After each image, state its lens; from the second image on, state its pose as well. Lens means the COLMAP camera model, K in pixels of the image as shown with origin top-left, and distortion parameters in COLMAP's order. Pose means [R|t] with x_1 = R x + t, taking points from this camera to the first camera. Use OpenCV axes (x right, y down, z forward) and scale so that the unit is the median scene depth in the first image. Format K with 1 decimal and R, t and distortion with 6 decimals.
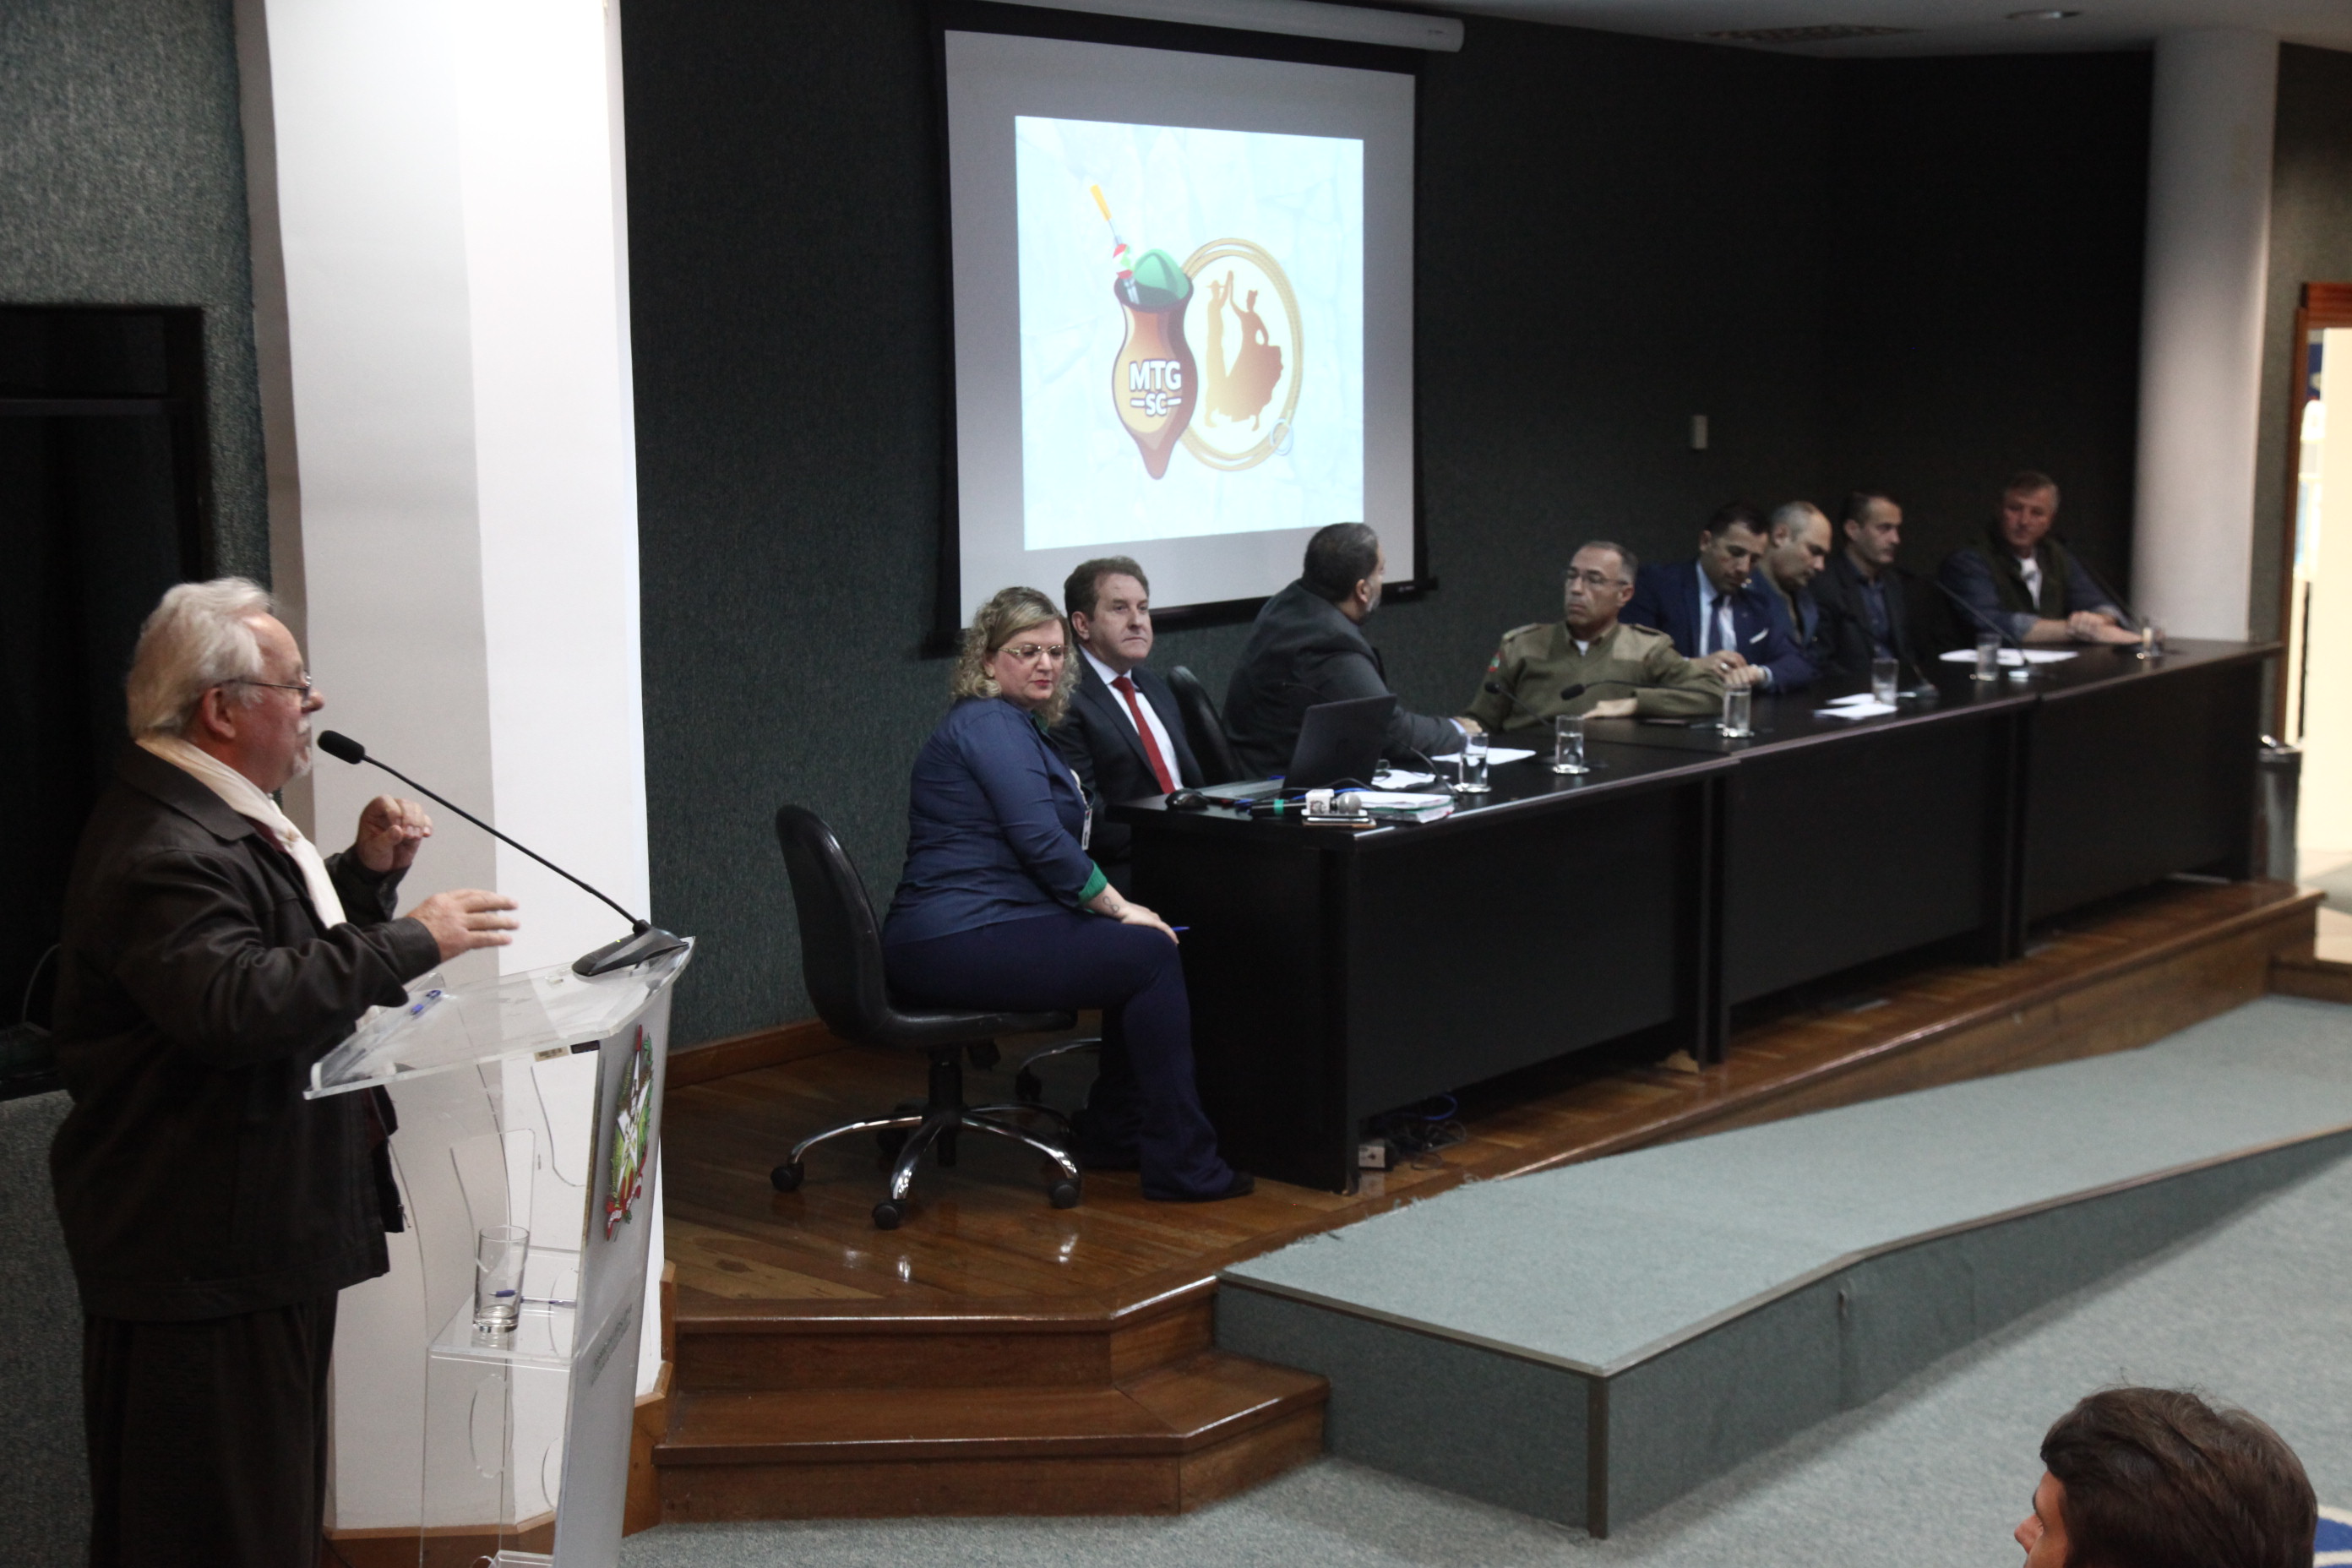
lens RADIAL K [[3151.9, 0, 1200.6], [0, 3151.9, 786.9], [0, 0, 1]] dist [0.124246, 0.070505]
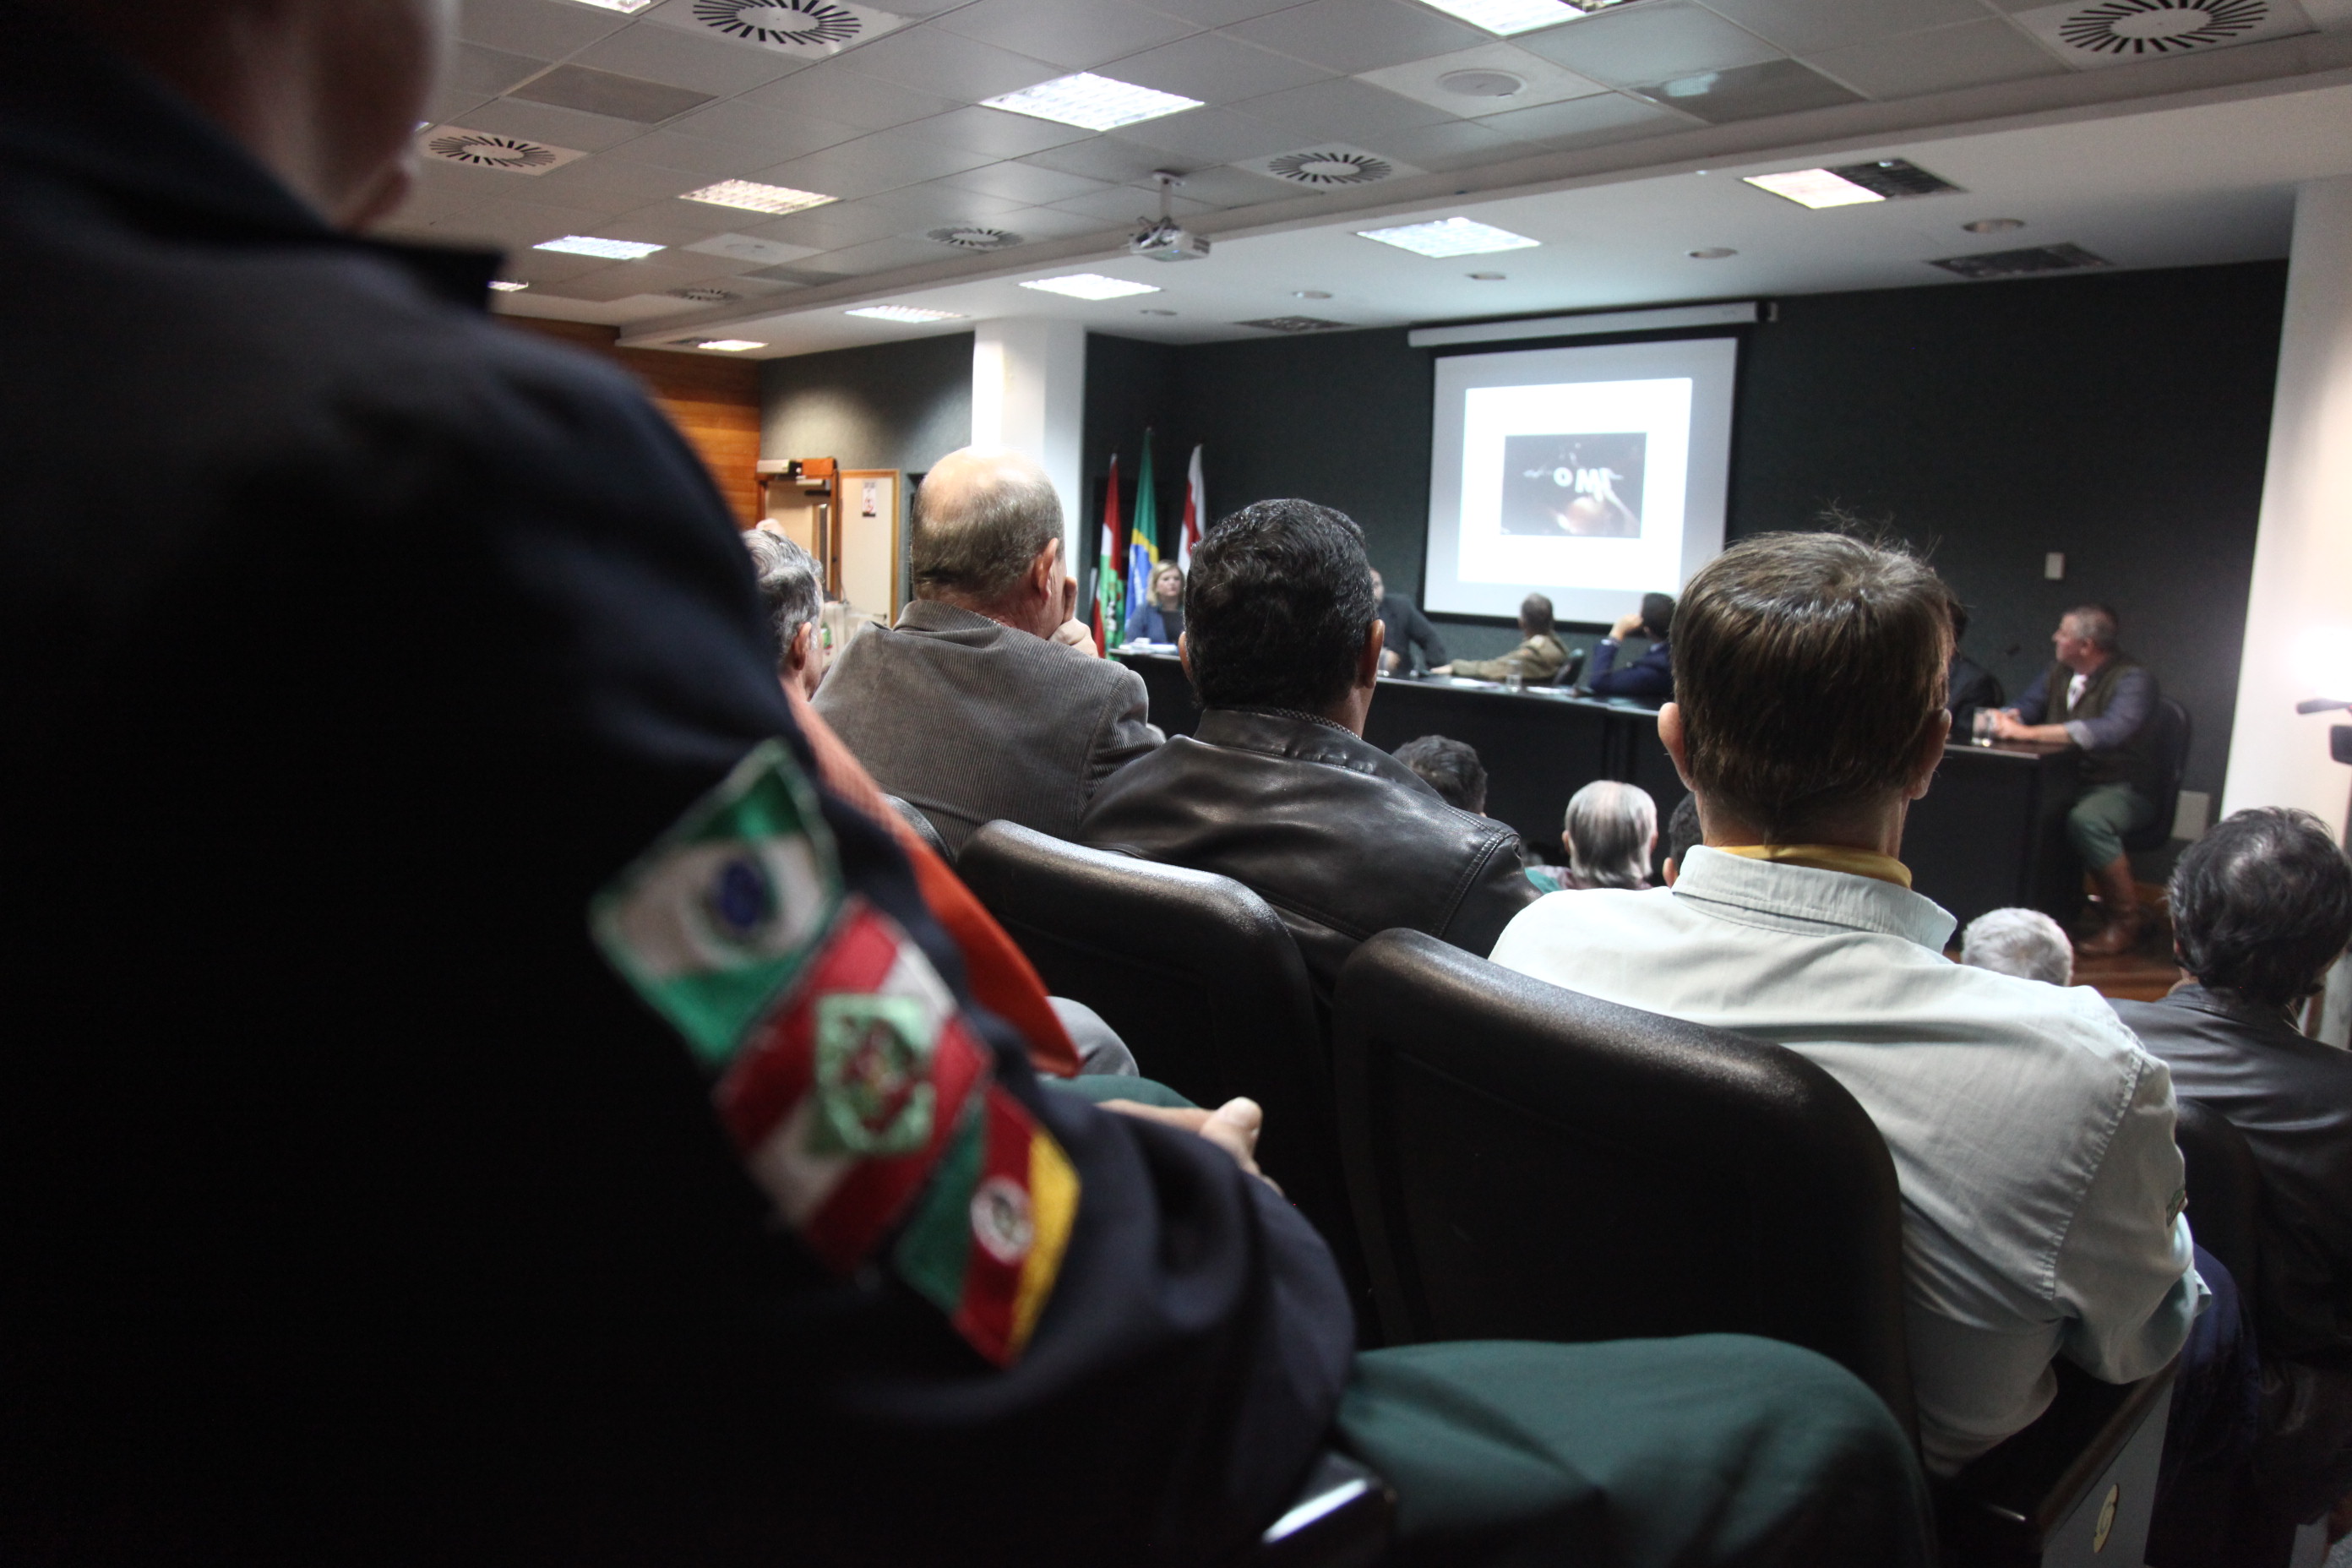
lens RADIAL K [[1605.4, 0, 1207.5], [0, 1605.4, 795.2], [0, 0, 1]] dist [-0.123535, 0.070992]
pose [[-0.118485, 0.151745, -0.981292, 1.182983], [-0.174516, 0.969688, 0.171023, -0.096119], [0.977500, 0.191515, -0.088411, 1.023249]]
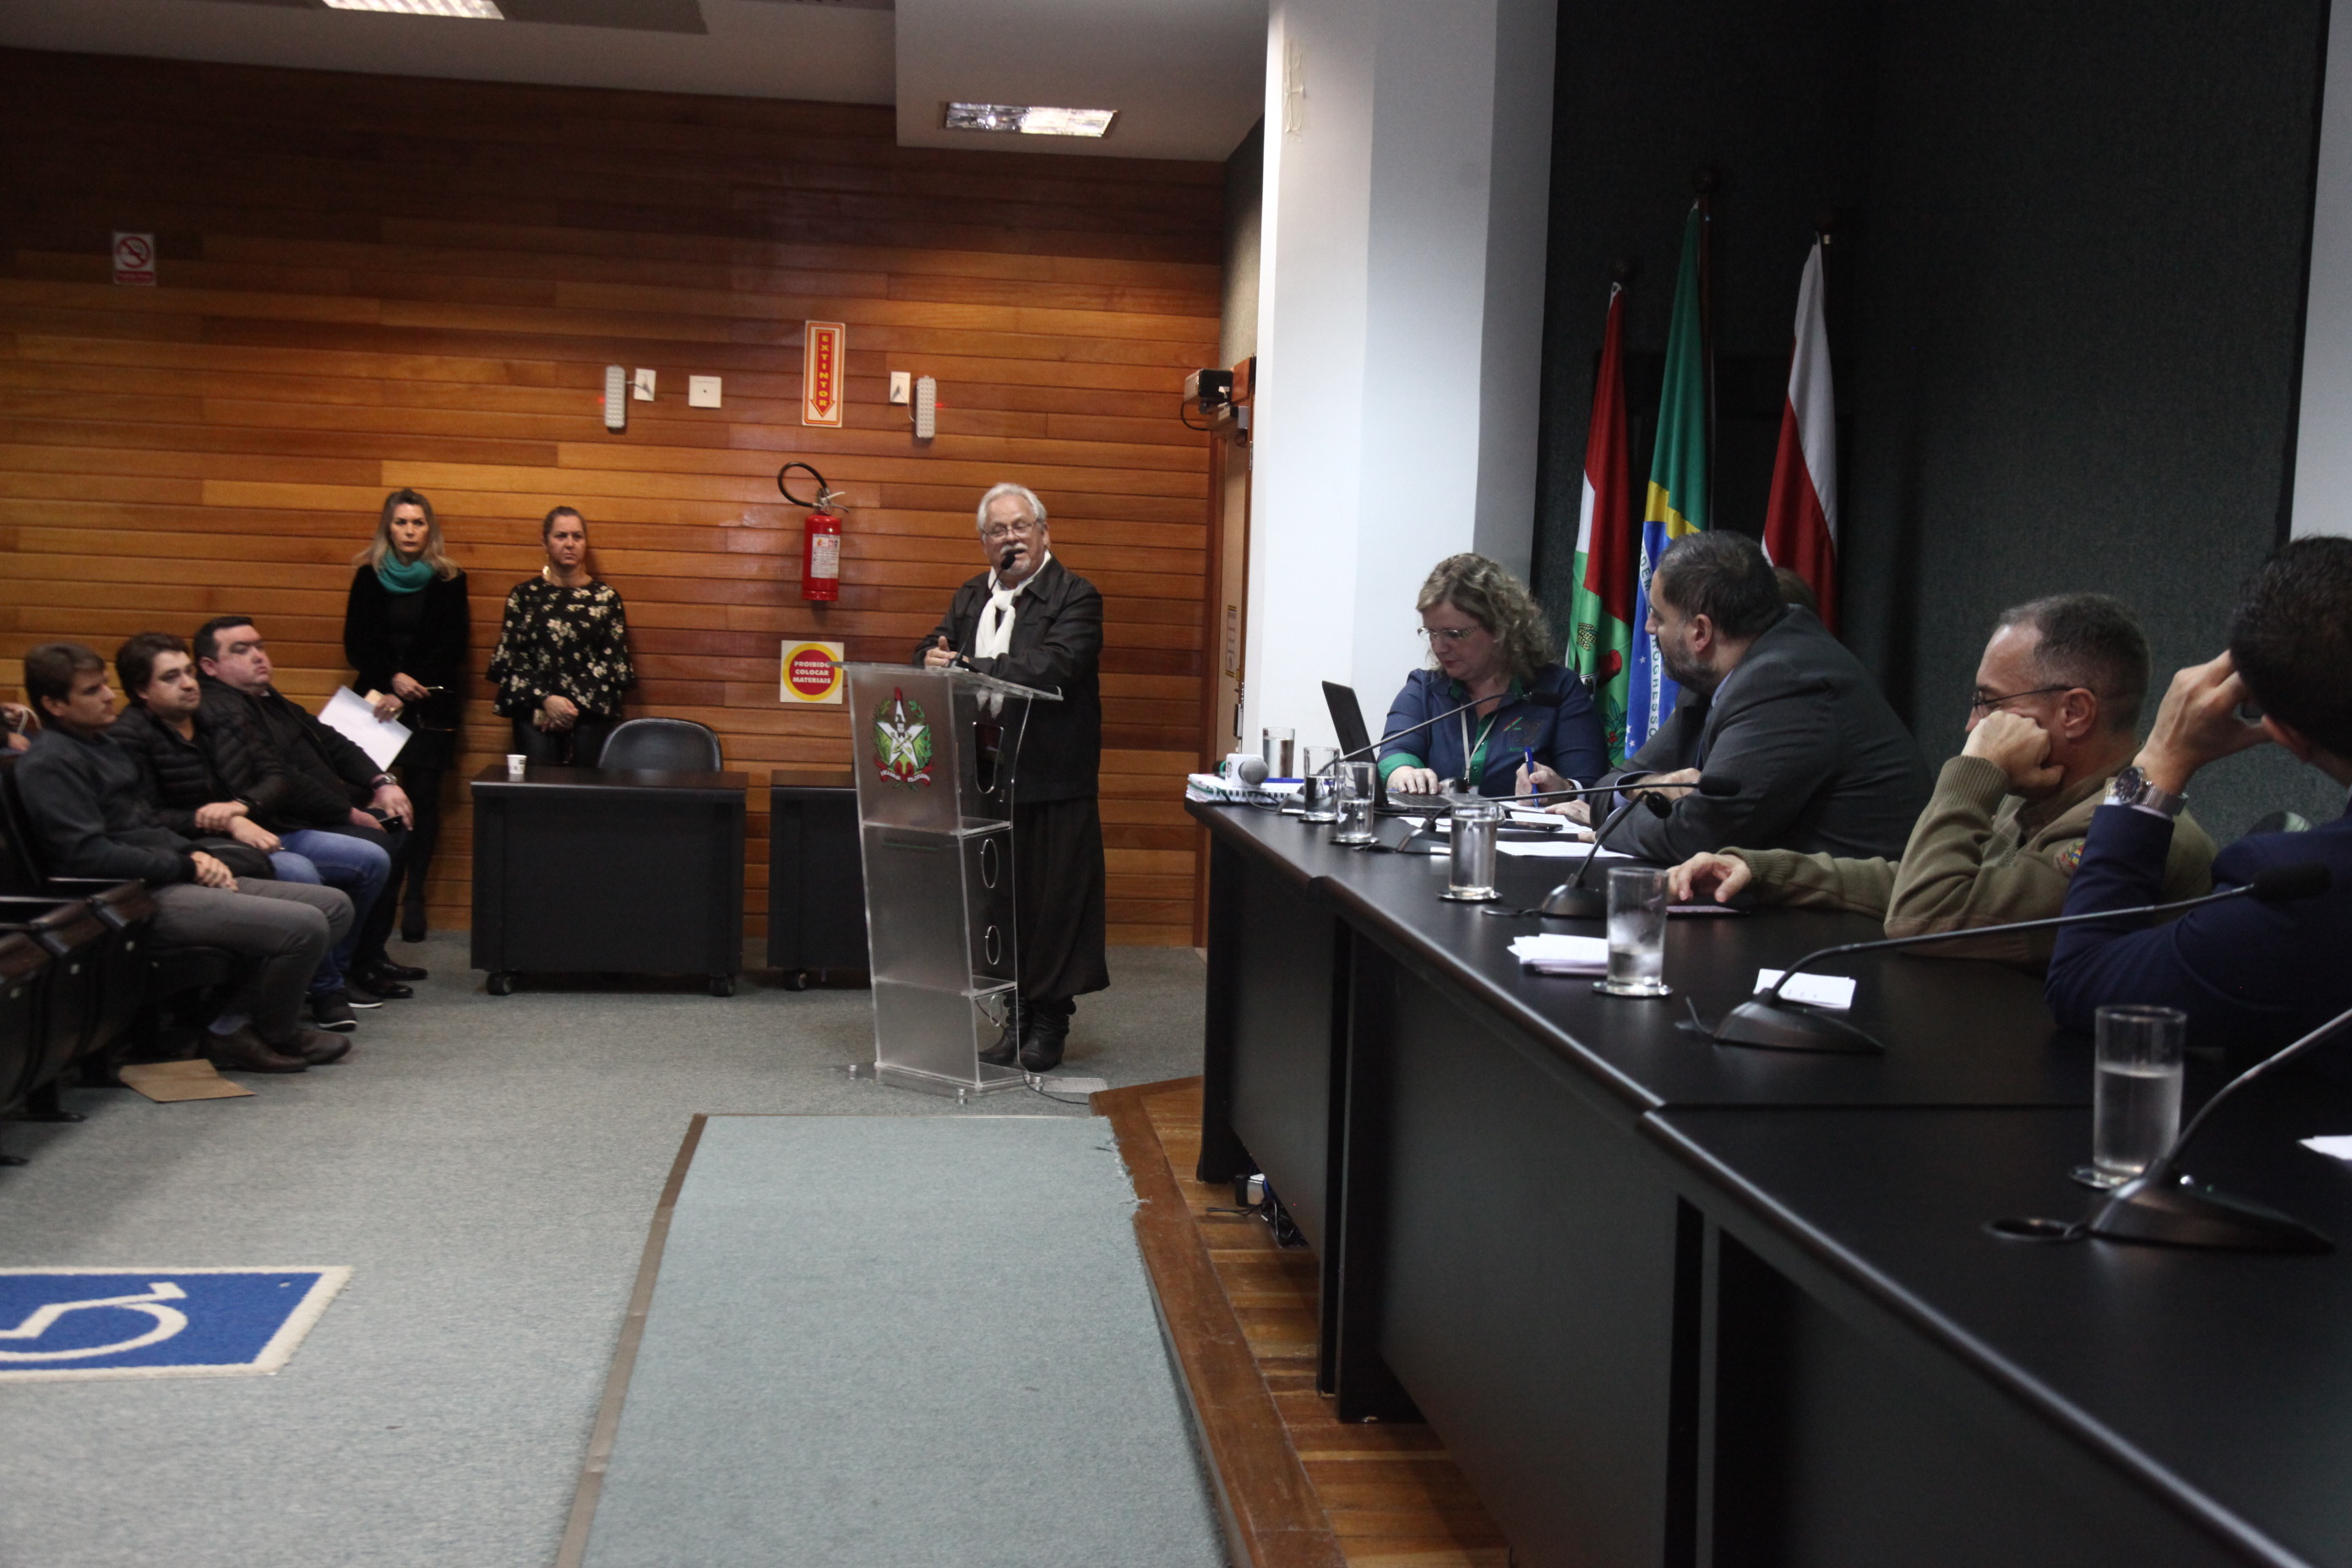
lens RADIAL K [[2759.5, 0, 1177.7], [0, 2759.5, 809.9], [0, 0, 1]] dist [0.019144, 0.230628]
pose [[-0.691631, 0.041646, -0.721050, 0.549900], [-0.132070, 0.974211, 0.182949, -0.110695], [0.710074, 0.221762, -0.668294, 1.301049]]
